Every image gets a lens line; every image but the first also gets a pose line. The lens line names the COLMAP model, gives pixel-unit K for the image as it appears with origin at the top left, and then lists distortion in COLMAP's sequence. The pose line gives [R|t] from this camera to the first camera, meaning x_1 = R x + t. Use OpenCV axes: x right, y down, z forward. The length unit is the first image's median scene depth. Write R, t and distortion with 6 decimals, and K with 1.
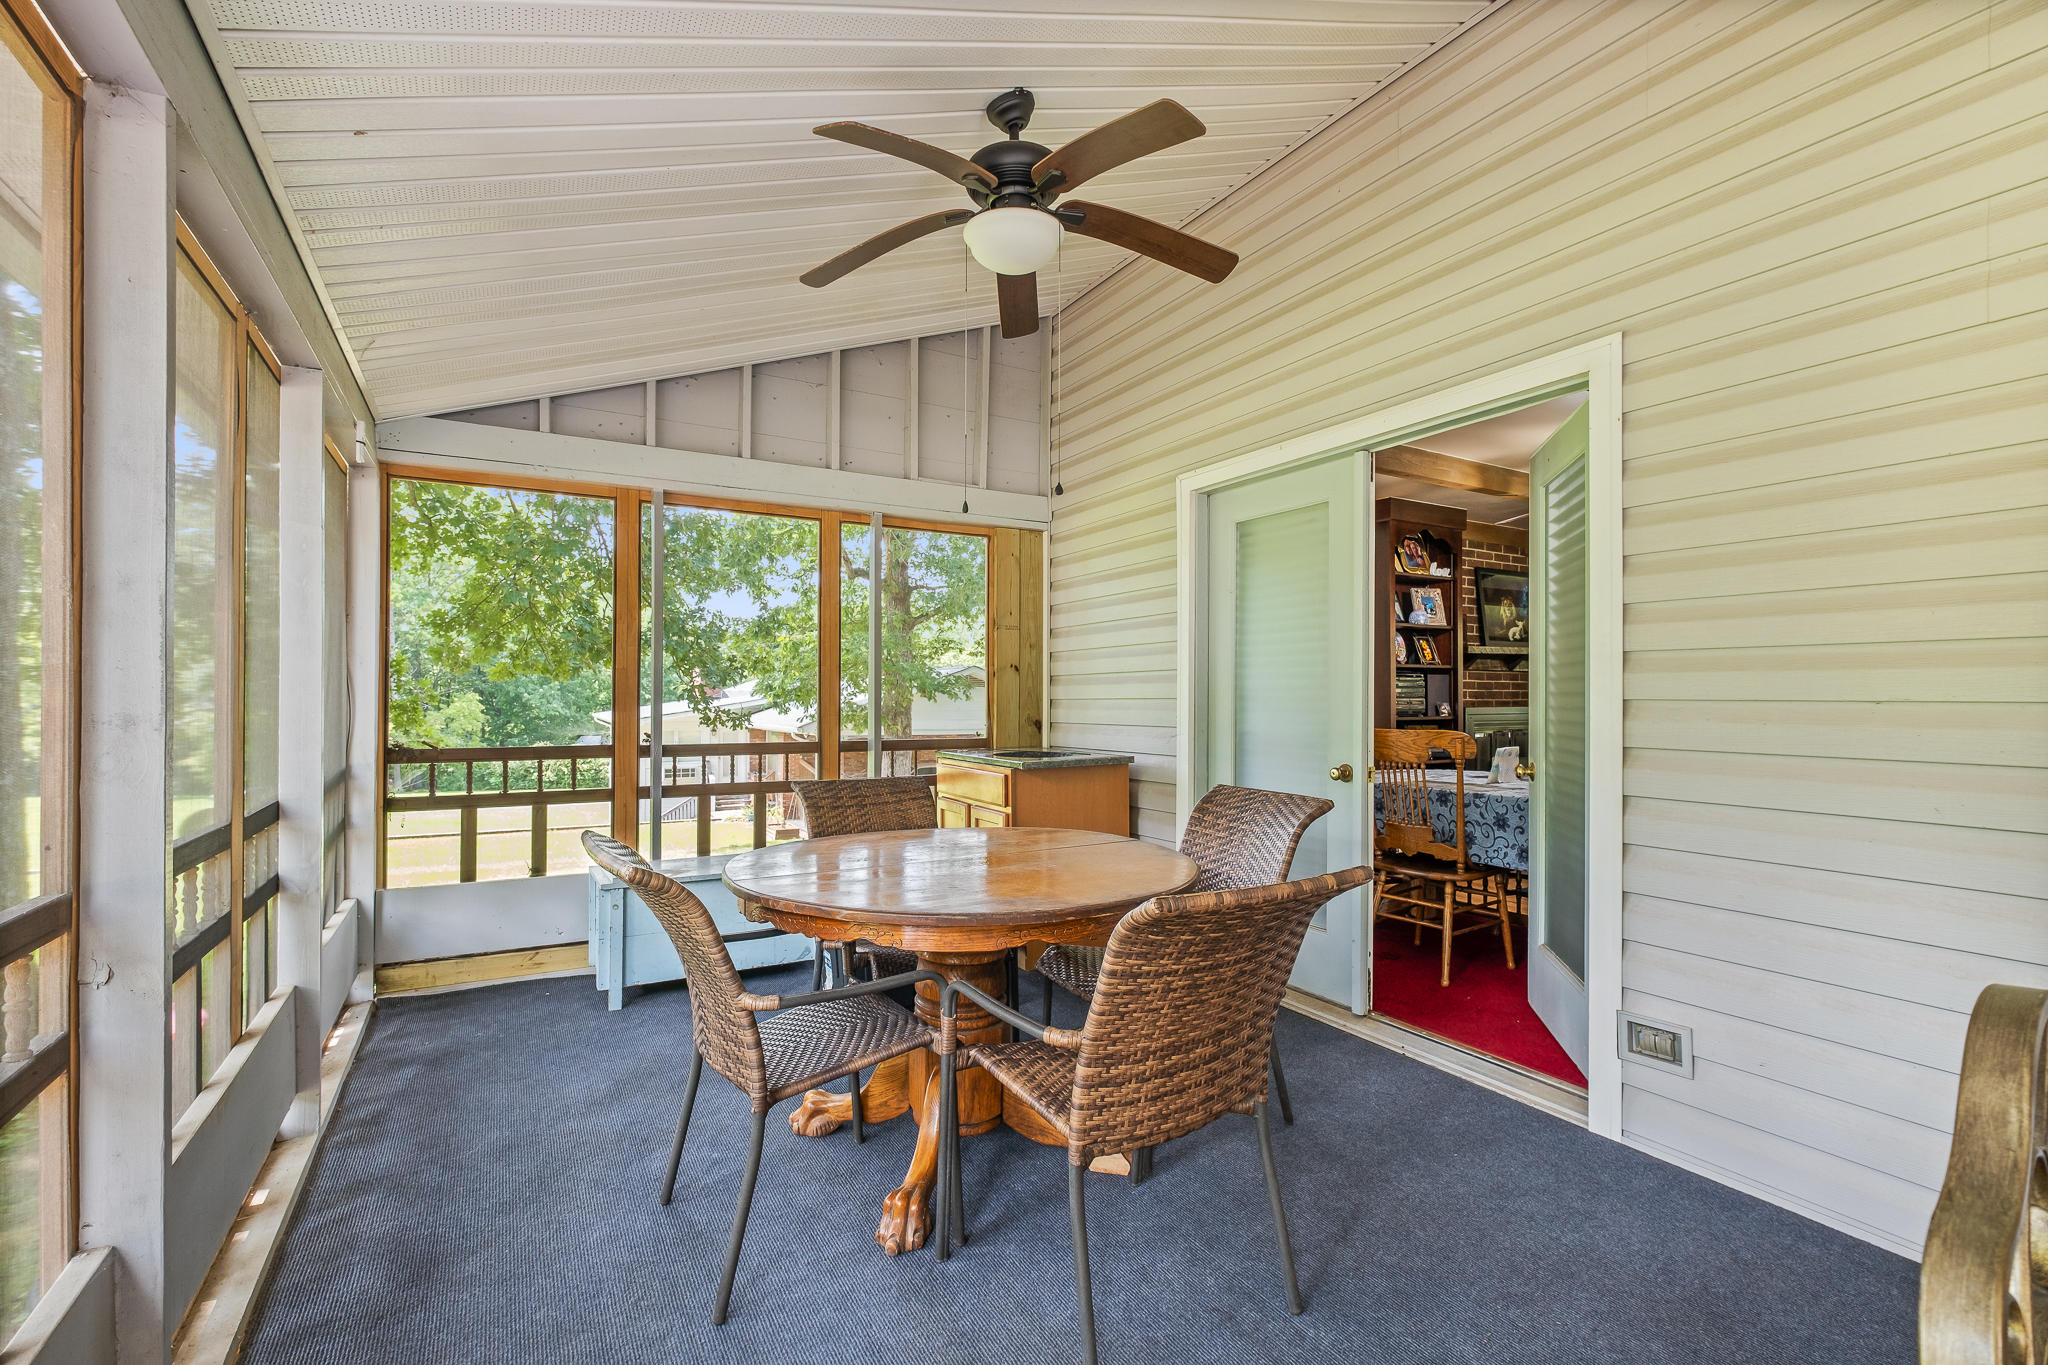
lens RADIAL K [[905.8, 0, 1023.0], [0, 905.8, 685.4], [0, 0, 1]] dist [0.000565, 0.000157]
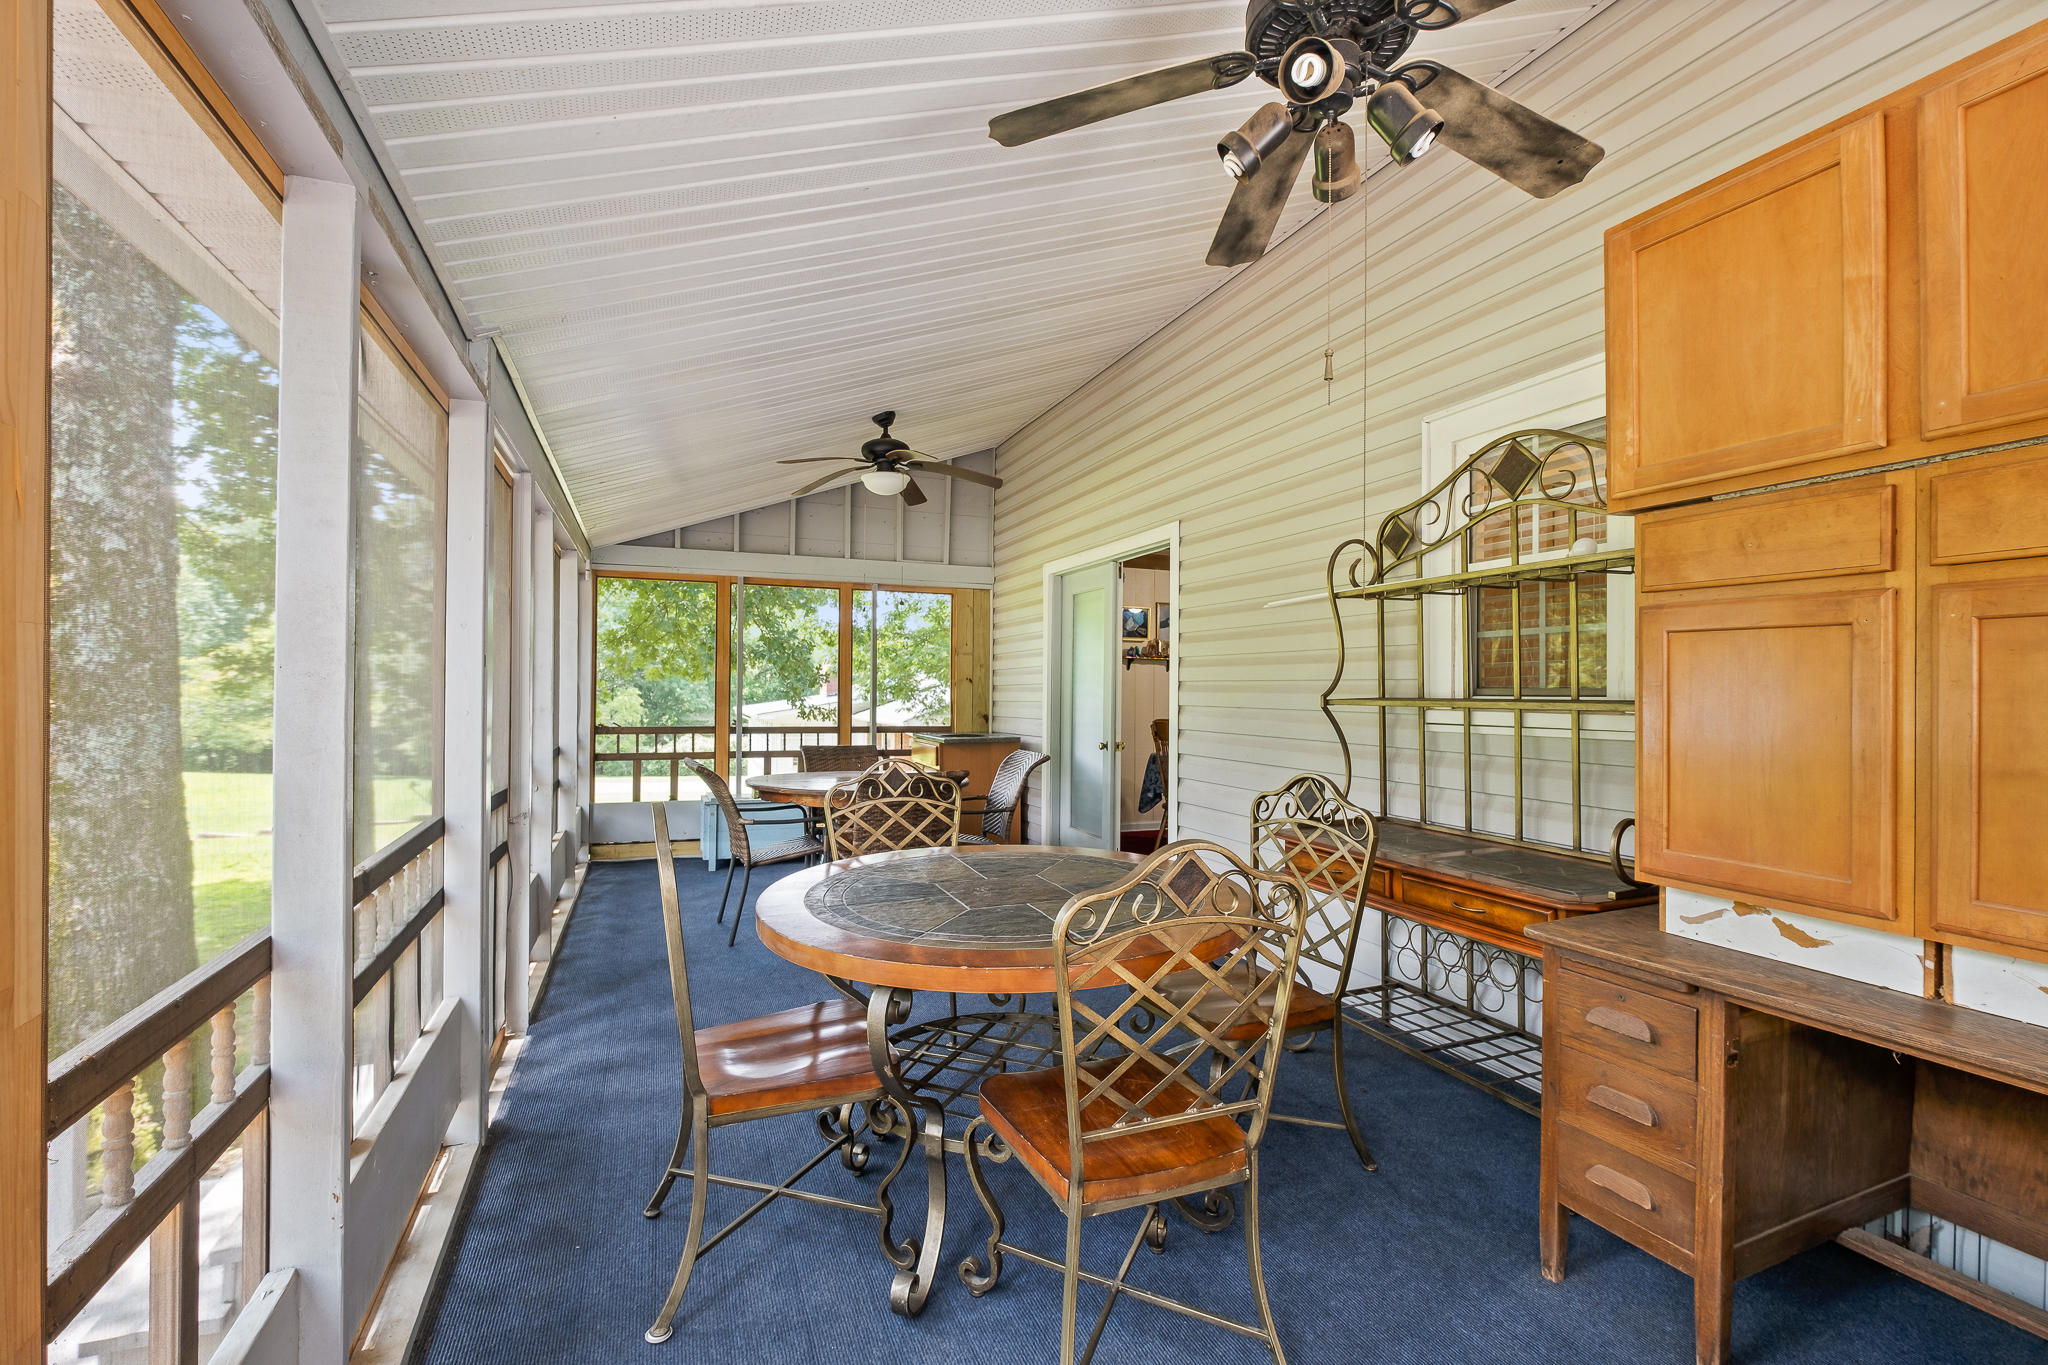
lens RADIAL K [[905.8, 0, 1028.9], [0, 905.8, 686.3], [0, 0, 1]] dist [0.000565, 0.000157]
pose [[0.991164, 0.005560, -0.132524, 0.353807], [-0.004988, 0.999977, 0.004653, -0.020151], [0.132547, -0.003951, 0.991169, -0.604796]]
